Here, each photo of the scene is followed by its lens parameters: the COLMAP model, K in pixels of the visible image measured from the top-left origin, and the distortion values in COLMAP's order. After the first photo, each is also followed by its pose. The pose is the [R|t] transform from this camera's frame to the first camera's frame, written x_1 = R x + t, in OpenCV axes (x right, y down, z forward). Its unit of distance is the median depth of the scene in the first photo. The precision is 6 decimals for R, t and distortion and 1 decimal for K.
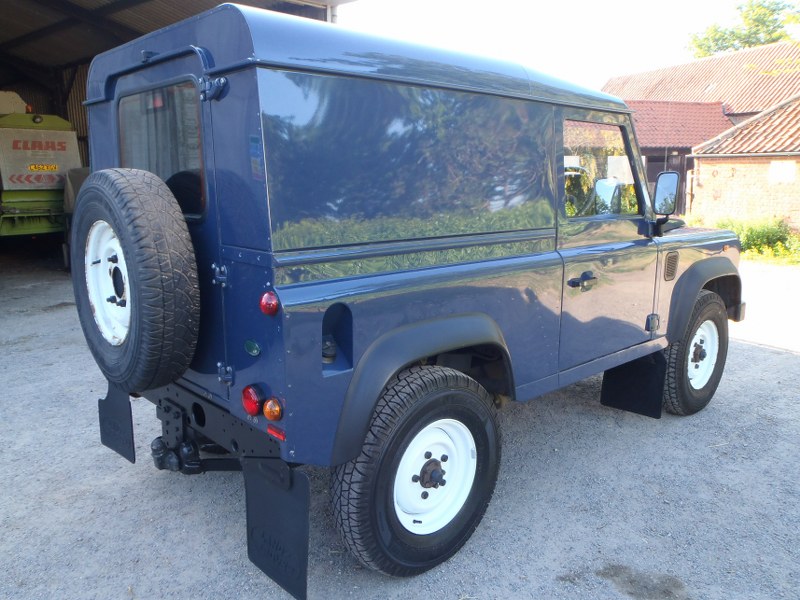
lens RADIAL K [[652.9, 0, 400.0], [0, 652.9, 300.0], [0, 0, 1]] dist [-0.006430, -0.007503]
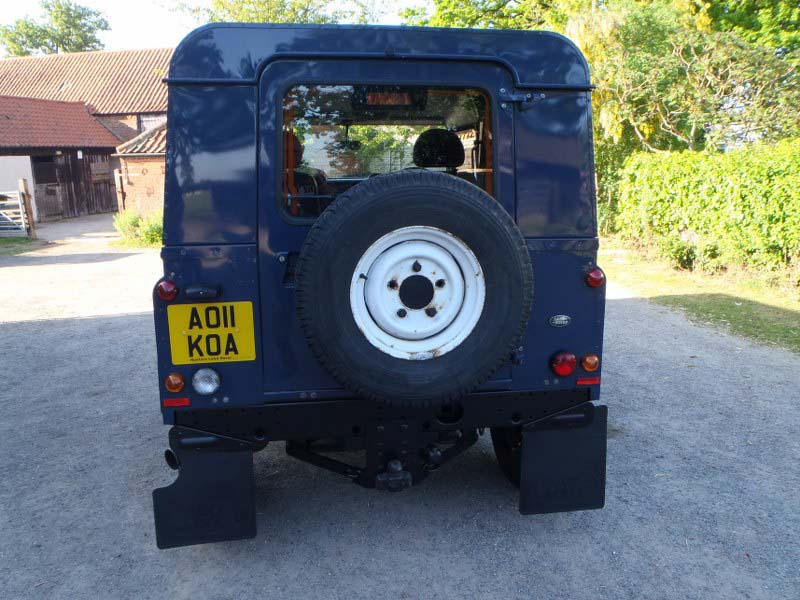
lens RADIAL K [[652.9, 0, 400.0], [0, 652.9, 300.0], [0, 0, 1]] dist [-0.006430, -0.007503]
pose [[0.587023, -0.173143, 0.790838, -0.775120], [0.172734, 0.981155, 0.086594, -0.063037], [-0.790928, 0.085772, 0.605868, 0.305686]]
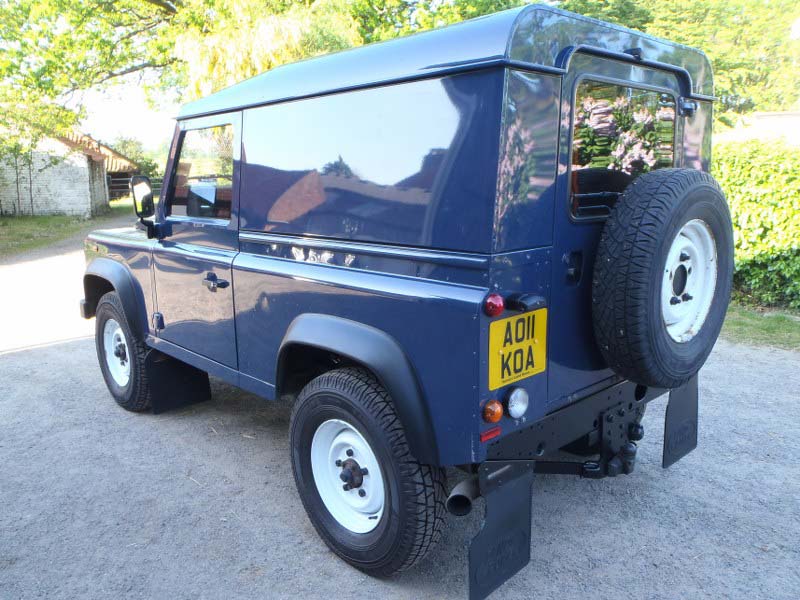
lens RADIAL K [[652.9, 0, 400.0], [0, 652.9, 300.0], [0, 0, 1]] dist [-0.006430, -0.007503]
pose [[0.012450, -0.204381, 0.978812, -0.944359], [0.203396, 0.958940, 0.197645, -0.187498], [-0.979017, 0.196626, 0.053509, 0.927144]]
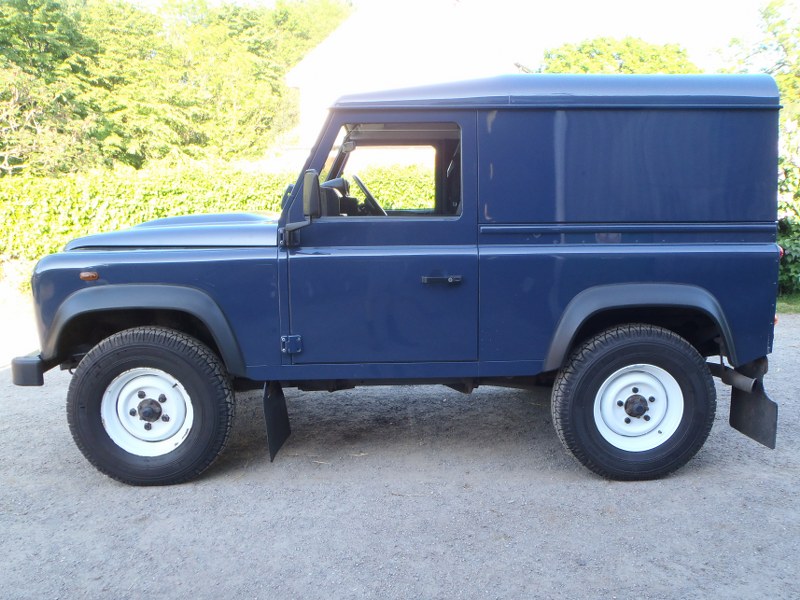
lens RADIAL K [[642.1, 0, 400.0], [0, 642.1, 300.0], [0, 0, 1]] dist [-0.017431, -0.006595]
pose [[-0.722550, -0.111567, 0.682256, -0.632224], [0.143900, 0.941003, 0.306278, -0.333301], [-0.676176, 0.319478, -0.663868, 1.827264]]
